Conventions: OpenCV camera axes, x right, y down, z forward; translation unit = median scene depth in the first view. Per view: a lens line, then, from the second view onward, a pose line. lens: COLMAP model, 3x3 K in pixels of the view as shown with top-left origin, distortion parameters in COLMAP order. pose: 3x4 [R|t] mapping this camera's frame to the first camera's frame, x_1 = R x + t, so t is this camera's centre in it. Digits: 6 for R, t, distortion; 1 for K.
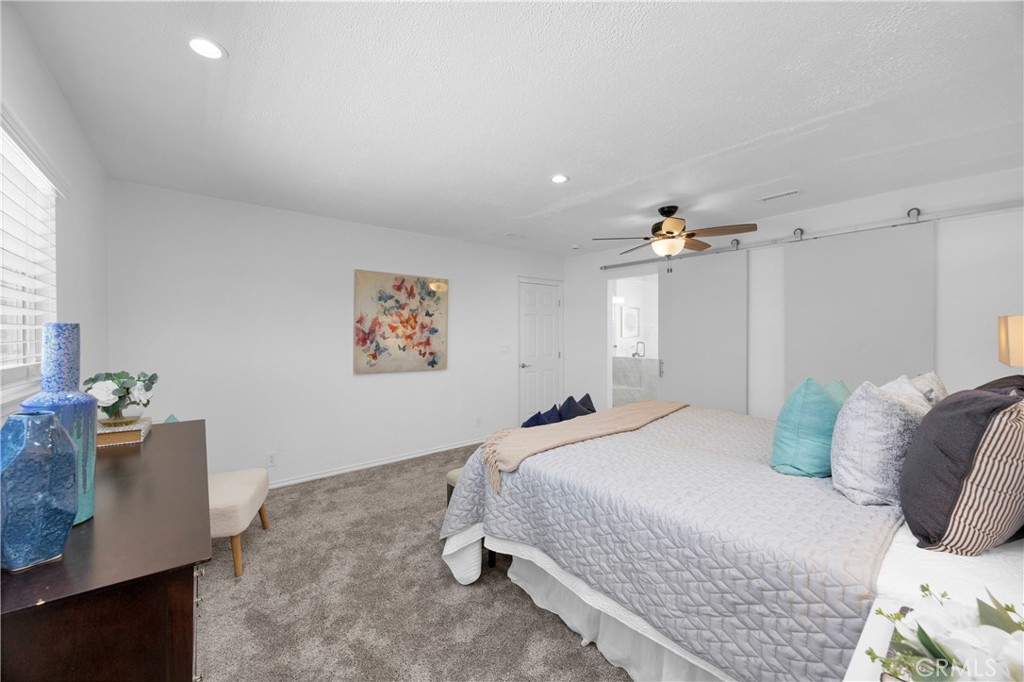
lens RADIAL K [[395.2, 0, 514.1], [0, 395.2, 335.6], [0, 0, 1]] dist [0.003279, 0.000971]
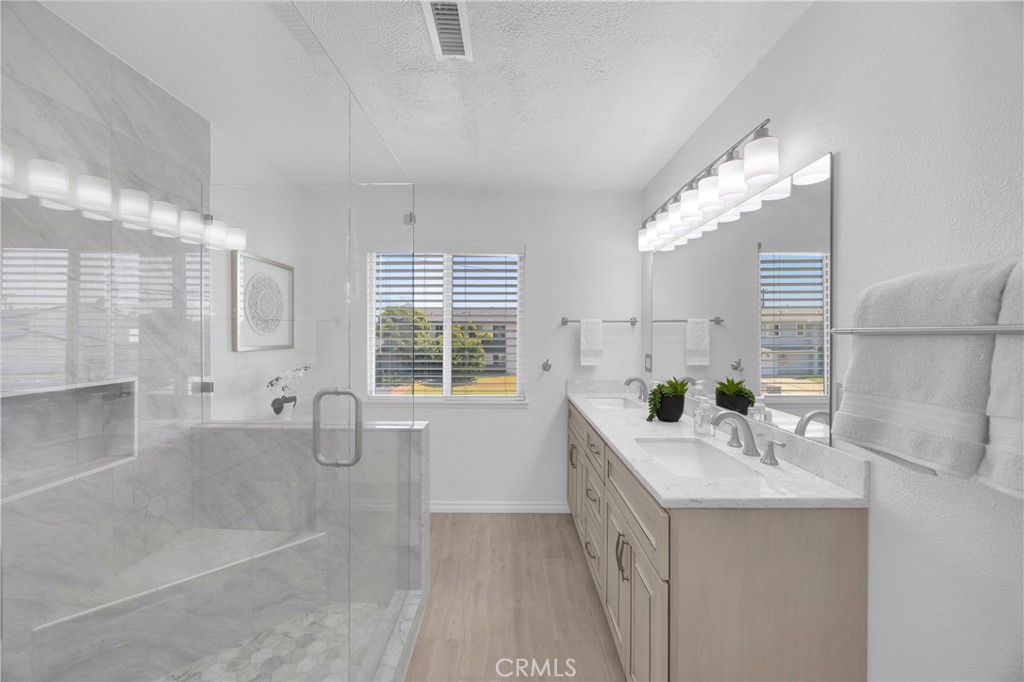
lens RADIAL K [[395.2, 0, 510.9], [0, 395.2, 333.8], [0, 0, 1]] dist [0.003279, 0.000971]
pose [[0.634547, -0.001565, 0.772883, 0.244776], [0.002855, 0.999996, -0.000320, -0.013321], [-0.772879, 0.002410, 0.634549, 0.910568]]
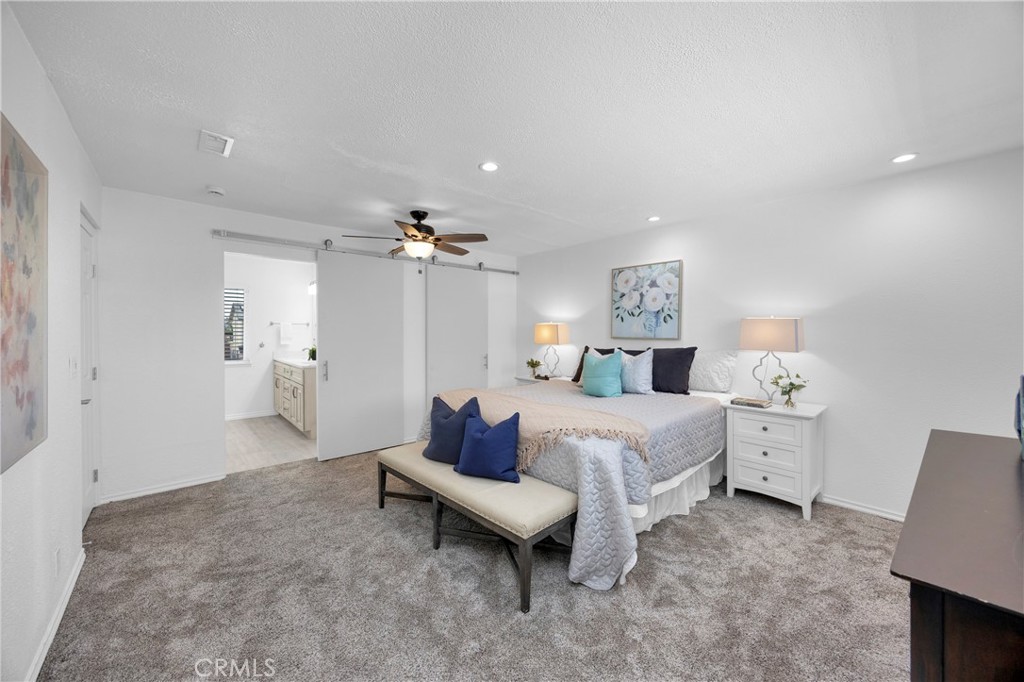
lens RADIAL K [[395.2, 0, 508.8], [0, 395.2, 333.7], [0, 0, 1]] dist [0.003279, 0.000971]
pose [[0.000864, -0.002545, 0.999996, -0.441567], [0.005298, 0.999983, 0.002540, -0.000370], [-0.999986, 0.005296, 0.000878, 0.506653]]
